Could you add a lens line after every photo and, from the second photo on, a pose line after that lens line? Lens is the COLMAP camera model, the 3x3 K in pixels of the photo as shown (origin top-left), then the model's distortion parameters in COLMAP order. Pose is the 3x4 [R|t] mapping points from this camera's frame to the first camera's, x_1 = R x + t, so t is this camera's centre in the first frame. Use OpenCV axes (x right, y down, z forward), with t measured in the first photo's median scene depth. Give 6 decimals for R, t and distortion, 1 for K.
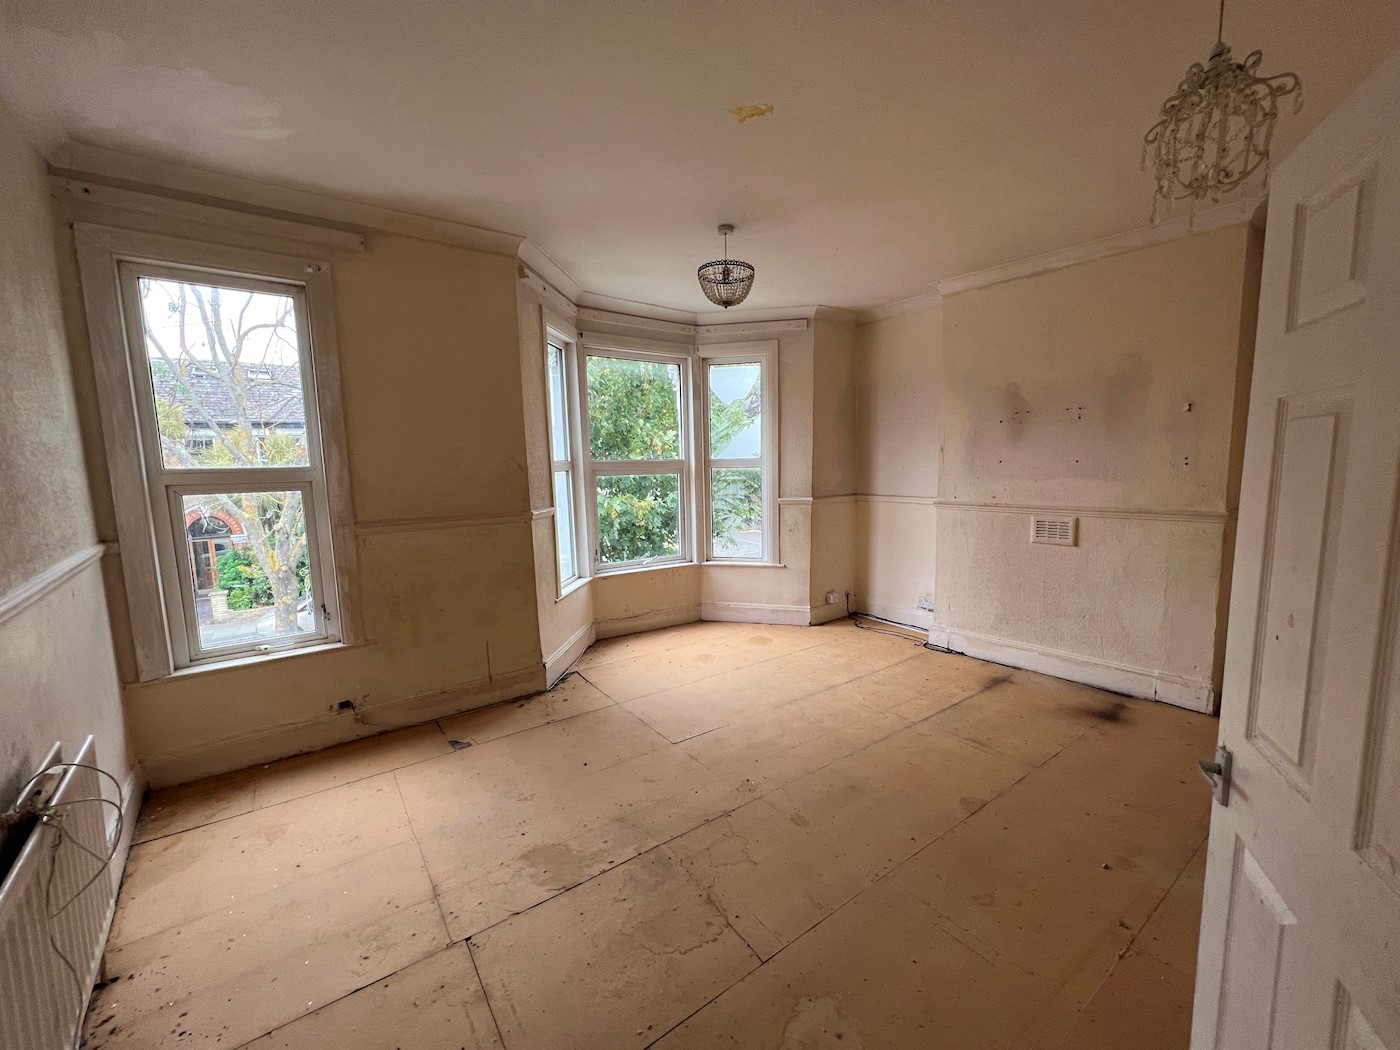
lens RADIAL K [[560.6, 0, 694.7], [0, 560.6, 523.5], [0, 0, 1]] dist [0.000082, -0.000054]
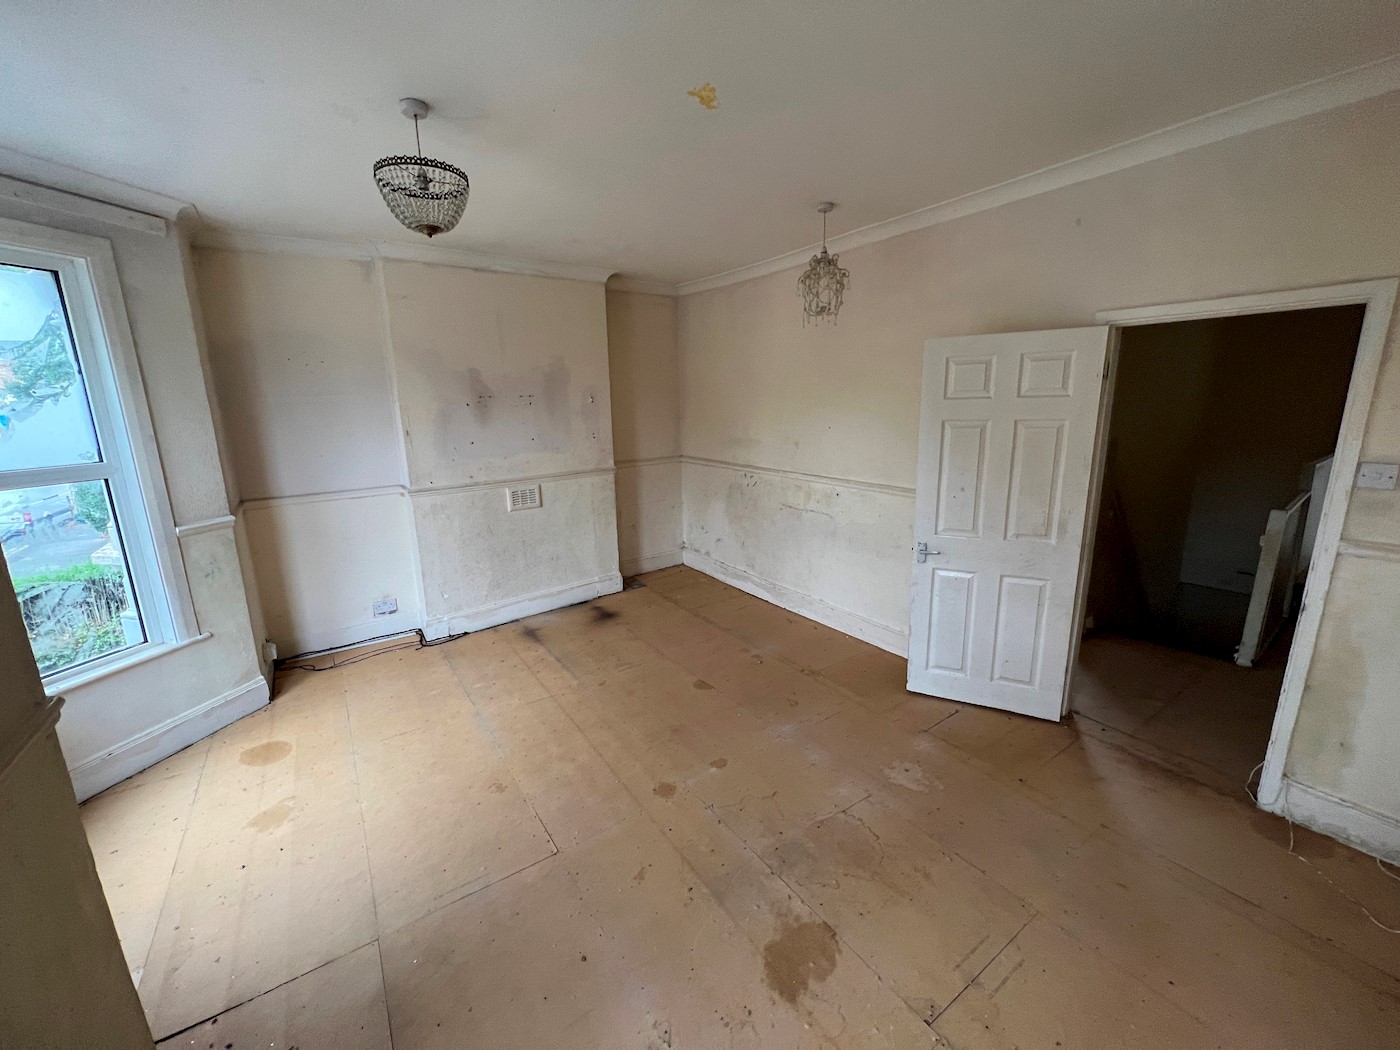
lens RADIAL K [[560.6, 0, 694.7], [0, 560.6, 523.5], [0, 0, 1]] dist [0.000082, -0.000054]
pose [[0.024331, -0.201364, 0.979214, -0.513325], [0.136482, 0.971002, 0.196284, -0.114236], [-0.990344, 0.128869, 0.051108, 0.557094]]
